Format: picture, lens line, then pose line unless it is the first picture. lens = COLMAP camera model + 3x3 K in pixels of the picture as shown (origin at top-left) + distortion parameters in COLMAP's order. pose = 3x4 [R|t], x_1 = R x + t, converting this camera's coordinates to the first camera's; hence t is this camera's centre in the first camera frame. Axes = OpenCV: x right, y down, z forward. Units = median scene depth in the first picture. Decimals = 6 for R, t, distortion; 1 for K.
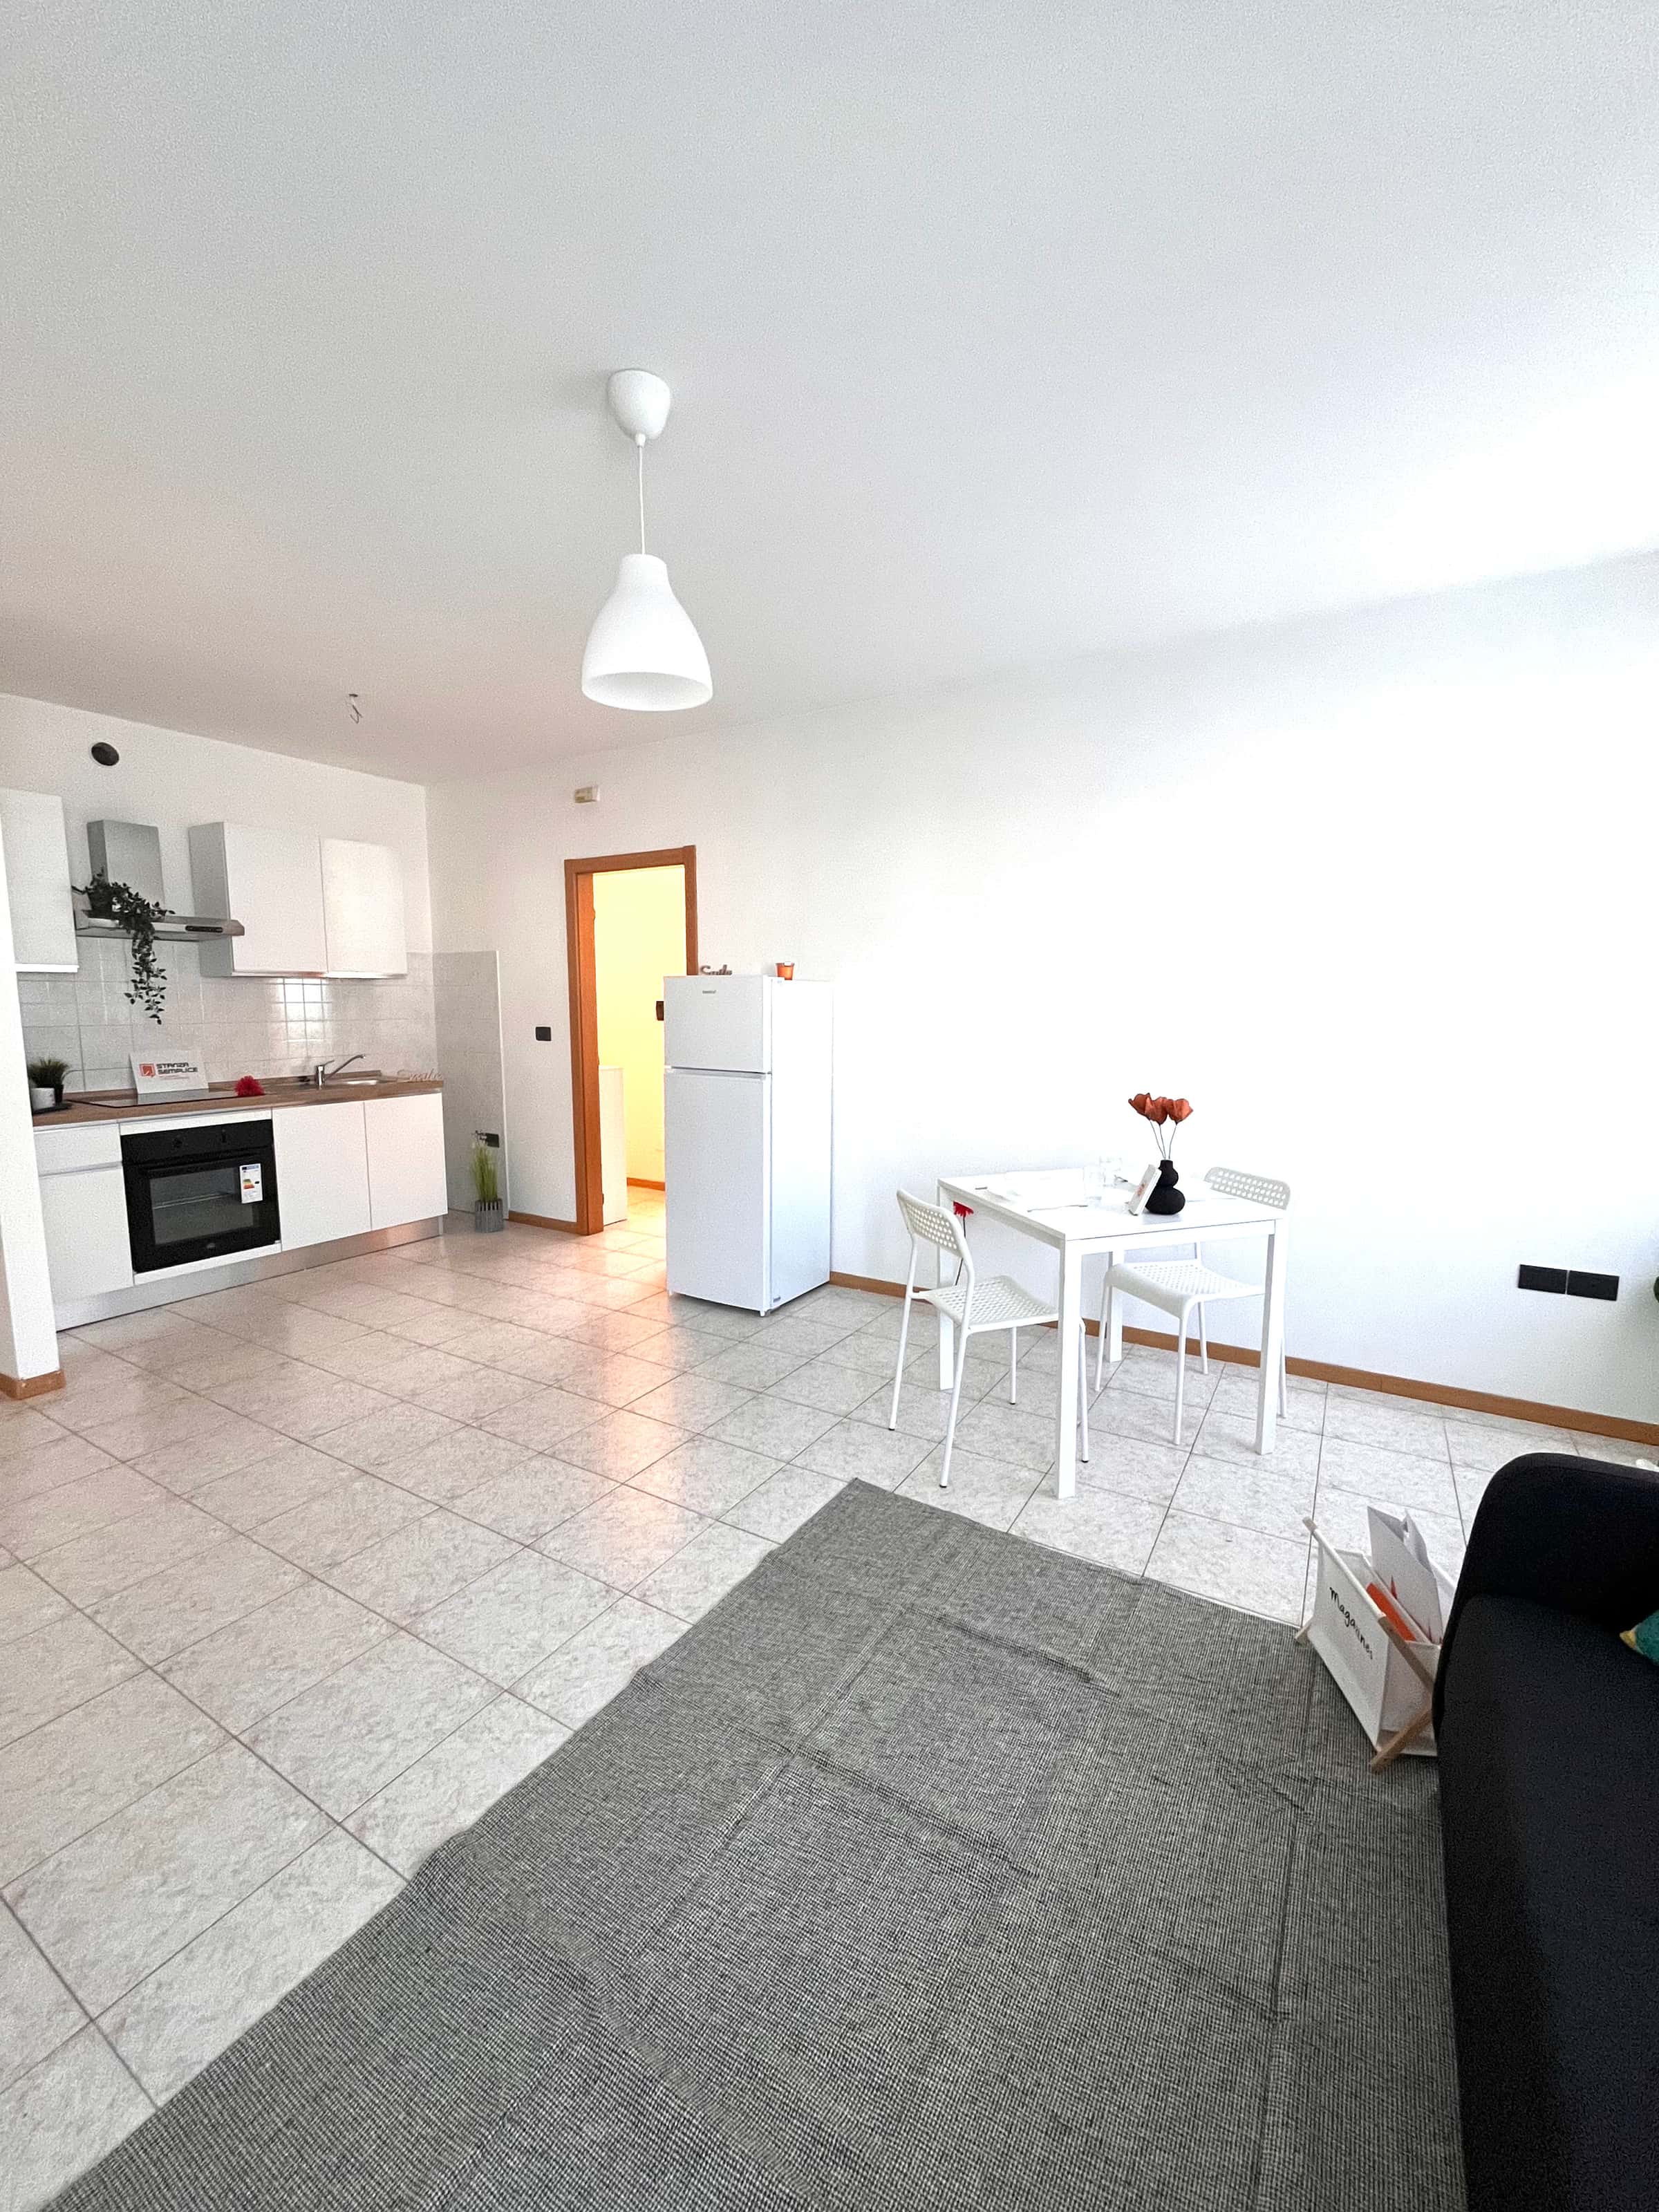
lens RADIAL K [[889.5, 0, 831.7], [0, 889.5, 1102.7], [0, 0, 1]] dist [-0.004193, 0.000287]
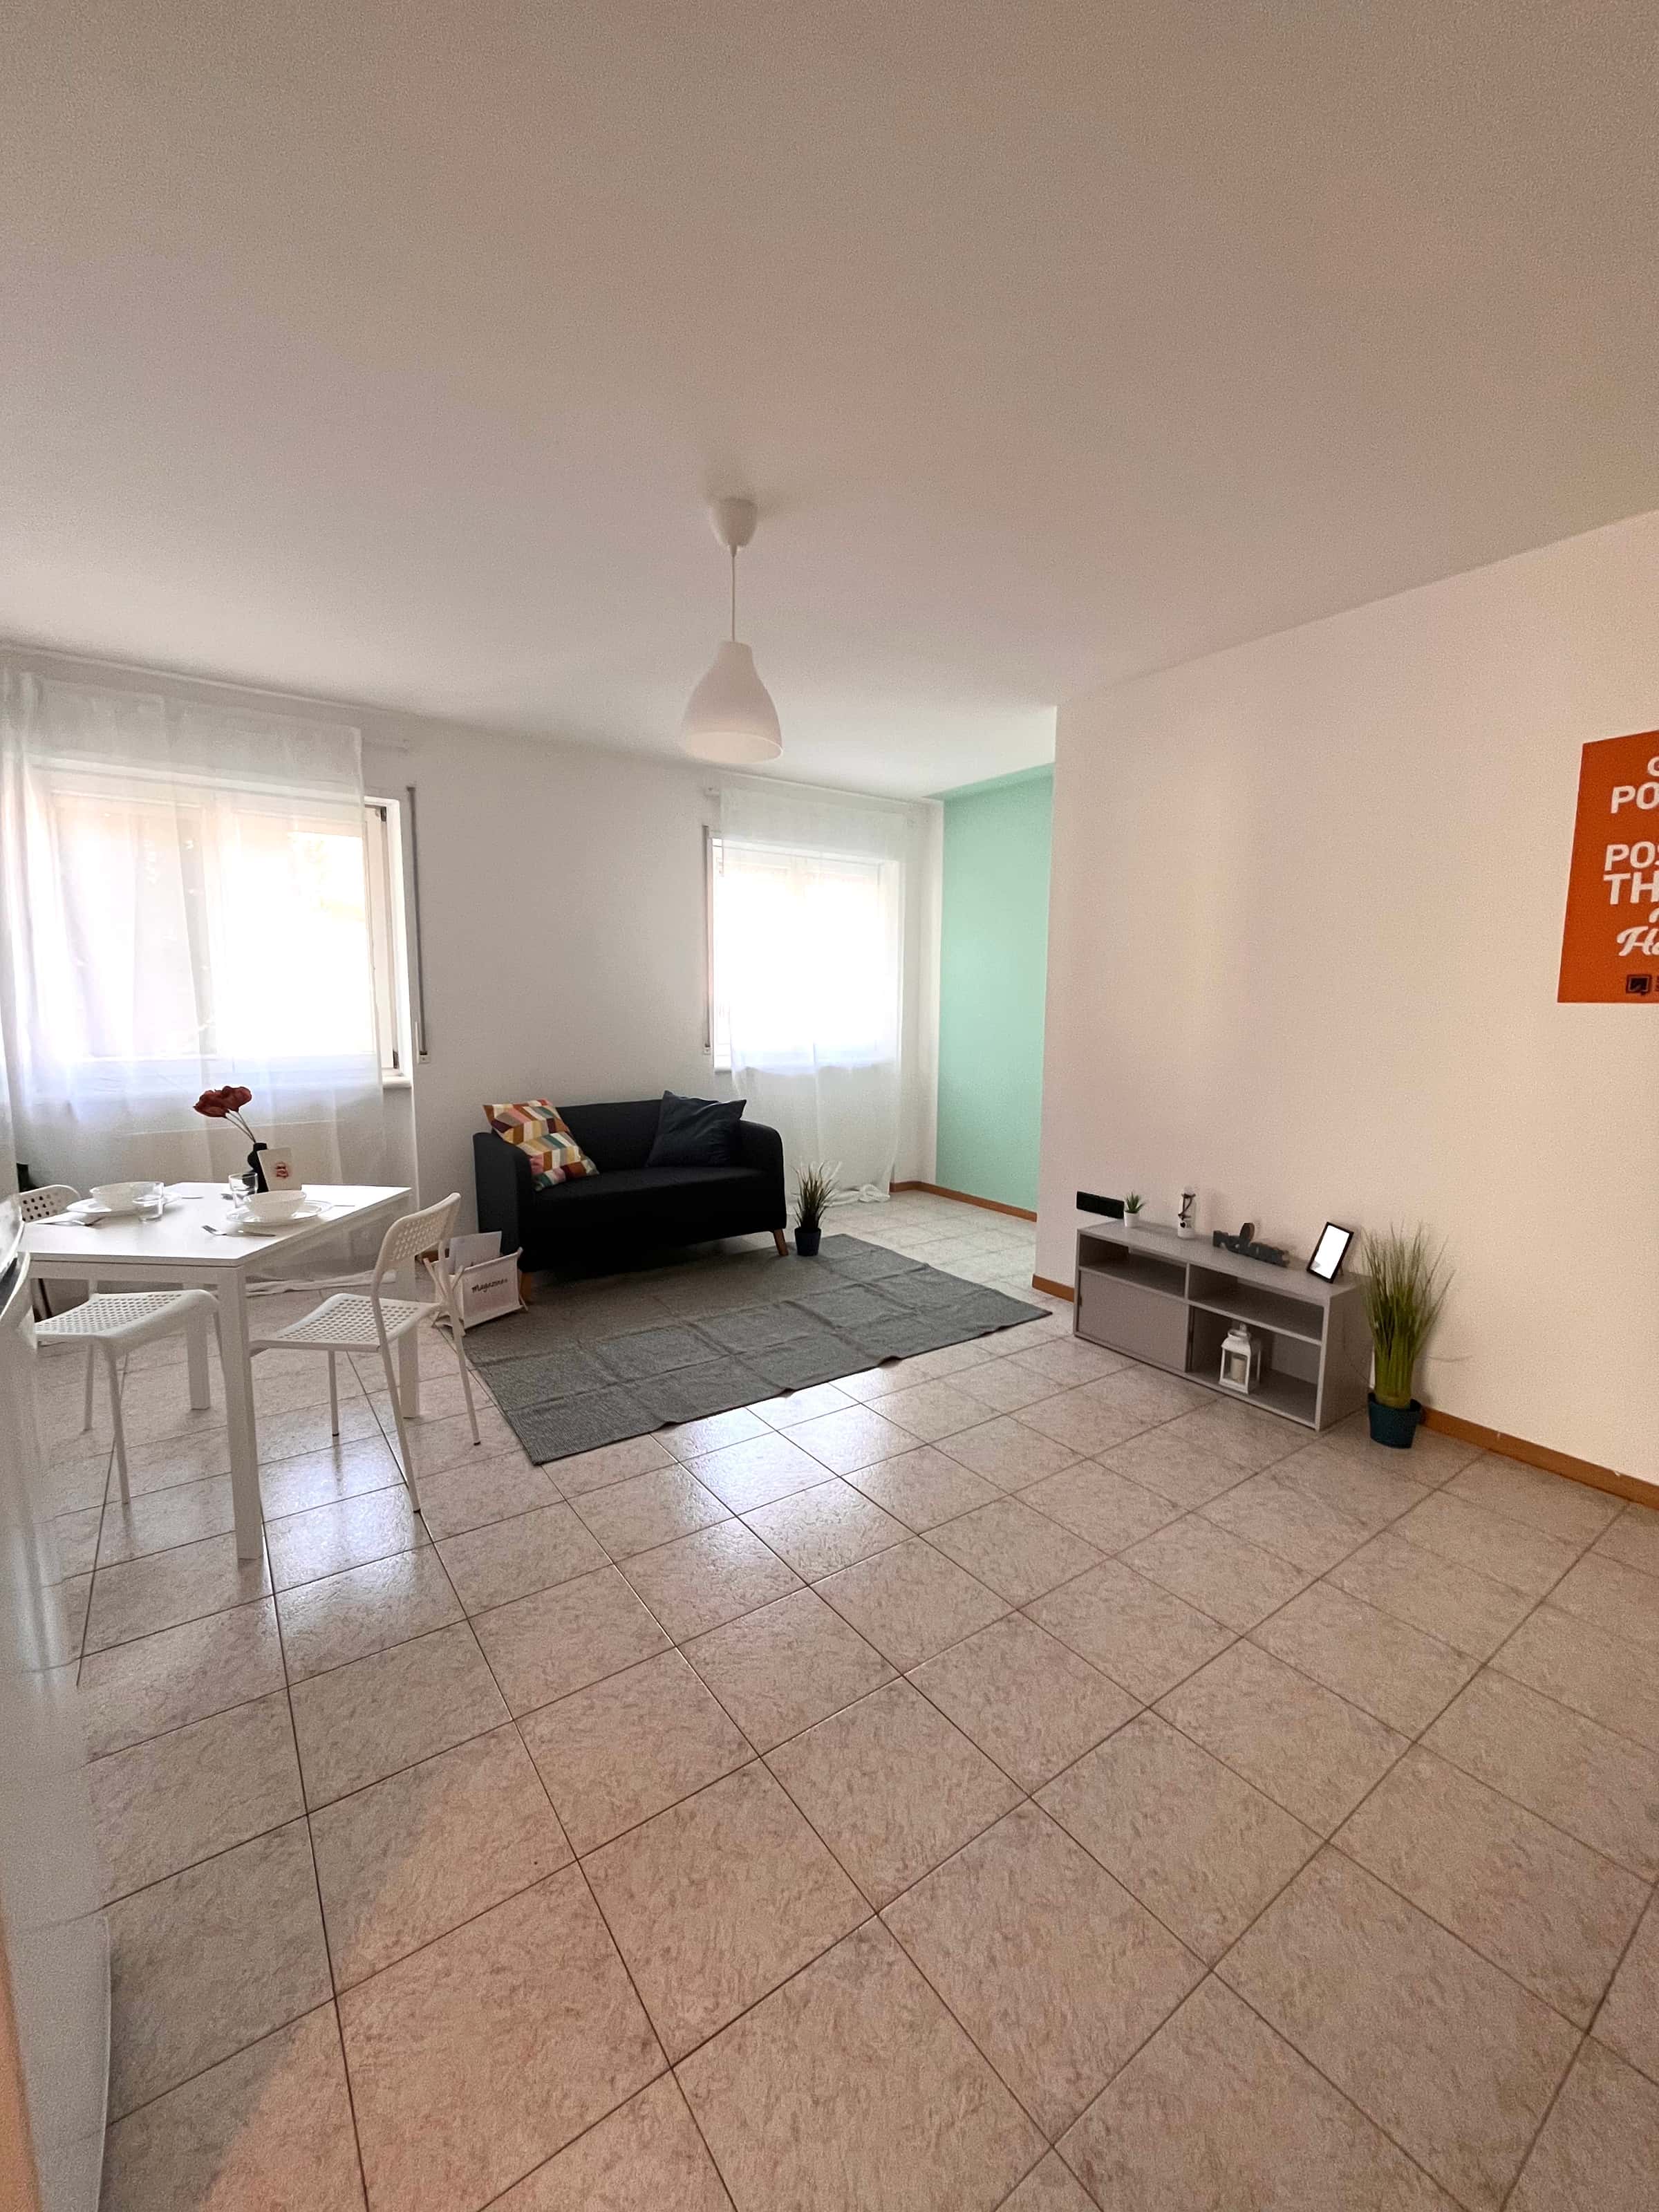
lens RADIAL K [[889.5, 0, 833.2], [0, 889.5, 1110.3], [0, 0, 1]] dist [-0.004193, 0.000287]
pose [[-0.919593, -0.058576, 0.388481, -0.750637], [0.037870, 0.971002, 0.236055, -0.224536], [-0.391043, 0.231786, -0.890708, 1.908284]]
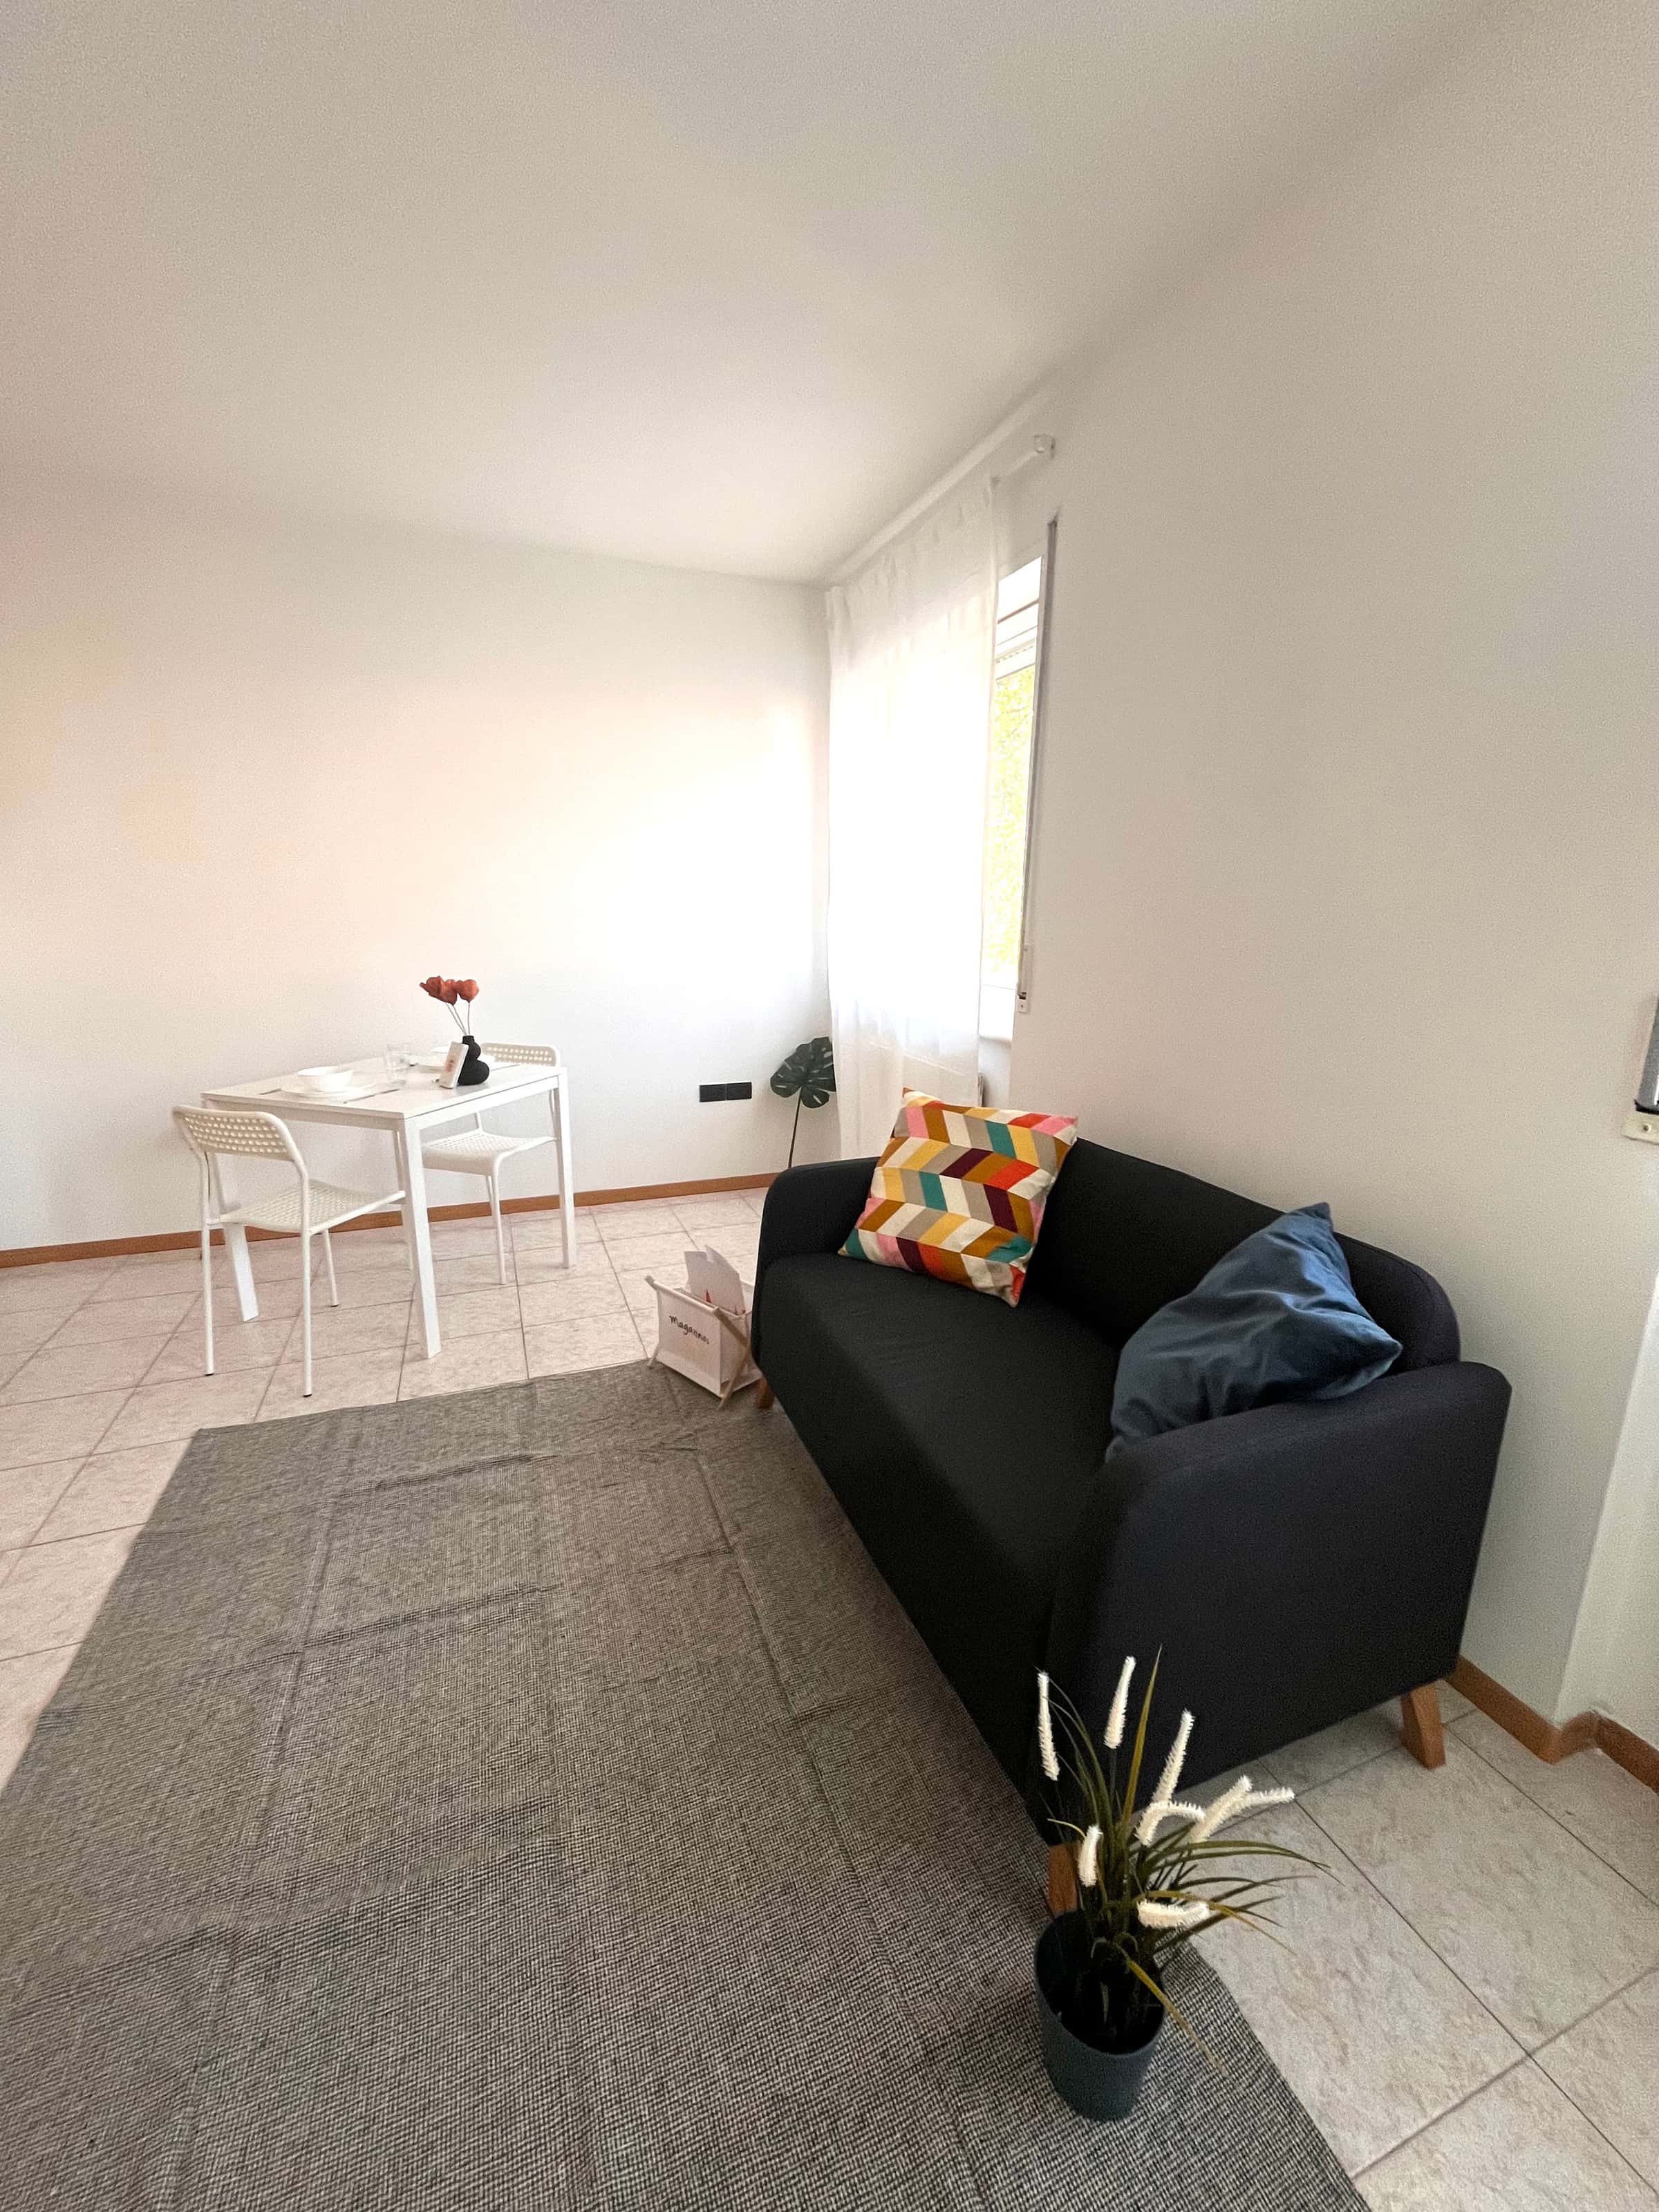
lens RADIAL K [[889.5, 0, 829.8], [0, 889.5, 1107.3], [0, 0, 1]] dist [-0.004193, 0.000287]
pose [[0.609109, -0.169927, 0.774668, -0.251304], [0.084245, 0.985113, 0.149849, 0.028364], [-0.788599, -0.026013, 0.614357, -0.038348]]
